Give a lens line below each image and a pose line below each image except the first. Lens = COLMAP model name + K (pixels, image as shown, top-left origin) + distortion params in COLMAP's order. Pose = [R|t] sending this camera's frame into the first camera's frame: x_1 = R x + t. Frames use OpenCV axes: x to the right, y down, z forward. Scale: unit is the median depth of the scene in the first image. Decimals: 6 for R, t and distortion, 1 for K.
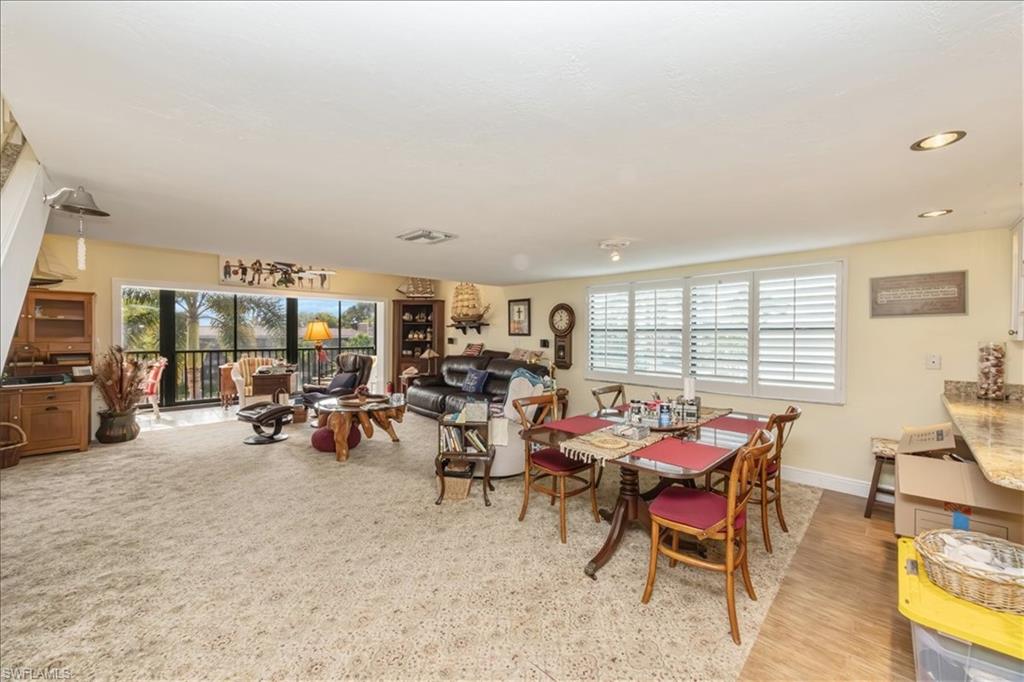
lens RADIAL K [[385.2, 0, 513.3], [0, 385.2, 339.5], [0, 0, 1]] dist [-0.008562, 0.000760]
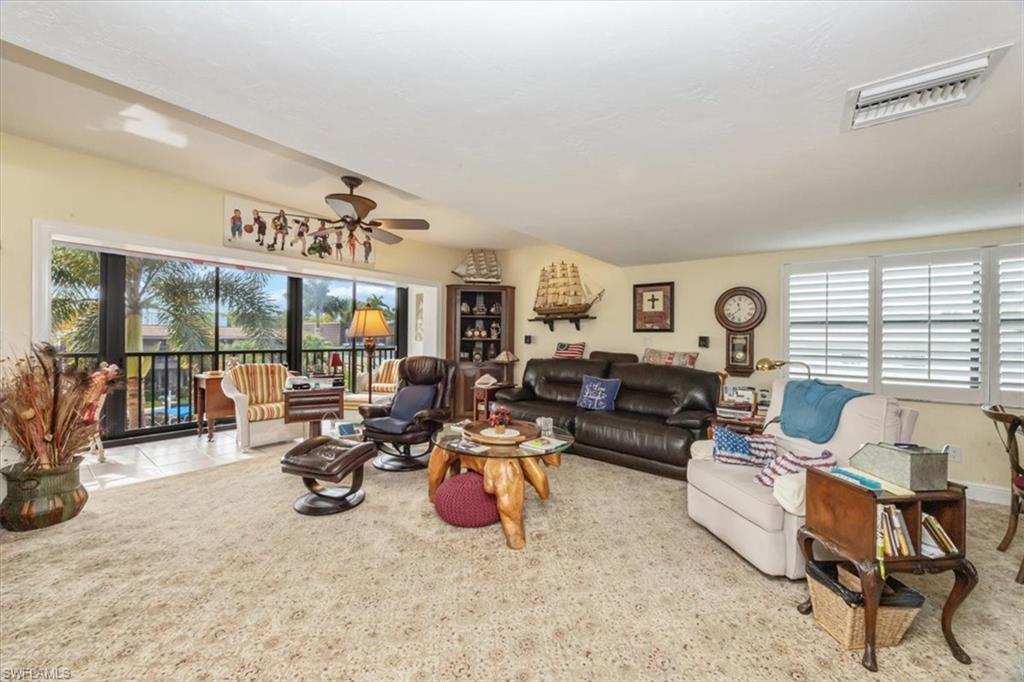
lens RADIAL K [[385.2, 0, 513.7], [0, 385.2, 339.0], [0, 0, 1]] dist [-0.008562, 0.000760]
pose [[0.990920, 0.003056, 0.134419, -0.389317], [-0.002033, 0.999968, -0.007747, 0.011452], [-0.134439, 0.007404, 0.990894, 0.326161]]
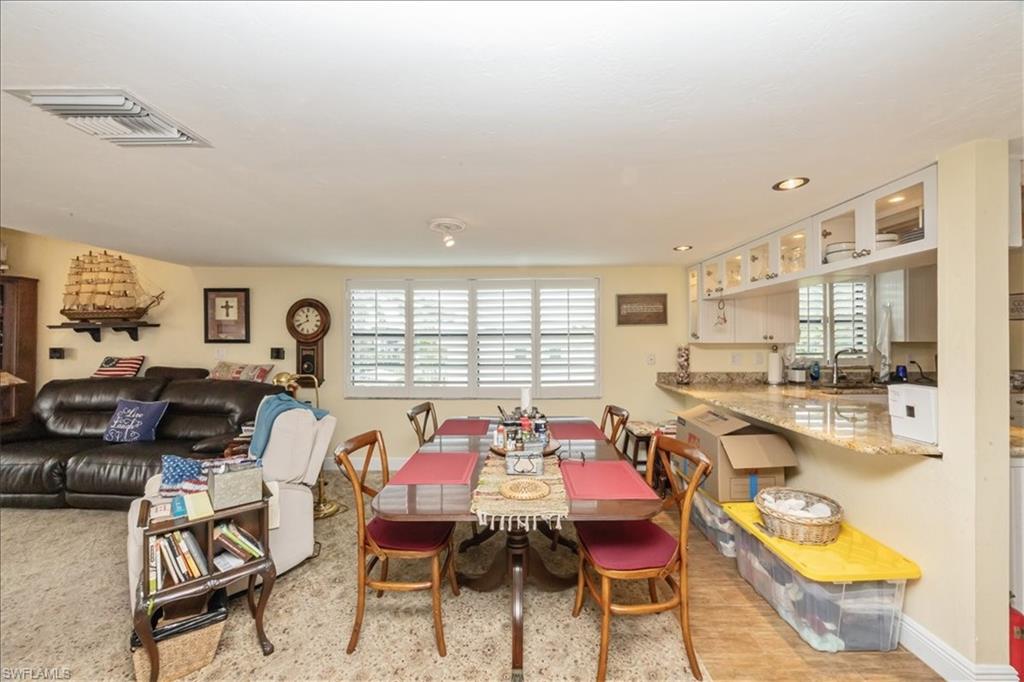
lens RADIAL K [[385.2, 0, 512.2], [0, 385.2, 338.3], [0, 0, 1]] dist [-0.008562, 0.000760]
pose [[0.708266, -0.002126, 0.705942, -0.114188], [0.013929, 0.999843, -0.010964, -0.003876], [-0.705808, 0.017598, 0.708185, 0.200178]]
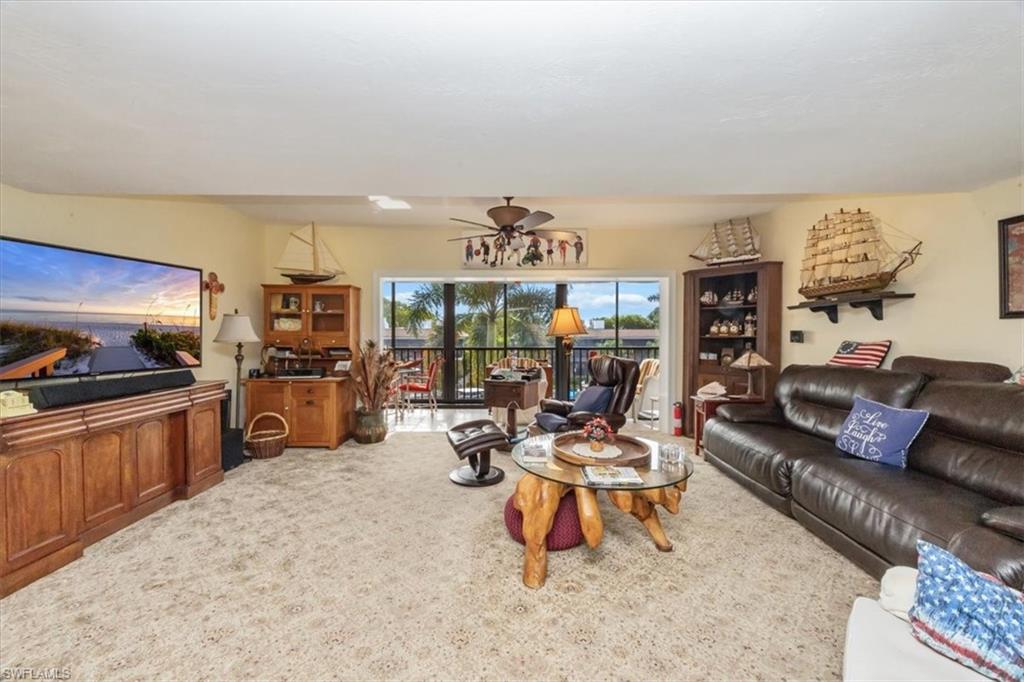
lens RADIAL K [[385.2, 0, 508.2], [0, 385.2, 338.1], [0, 0, 1]] dist [-0.008562, 0.000760]
pose [[0.712311, -0.002745, -0.701859, -0.102685], [-0.003125, 0.999970, -0.007082, 0.014249], [0.701857, 0.007237, 0.712281, 0.477040]]
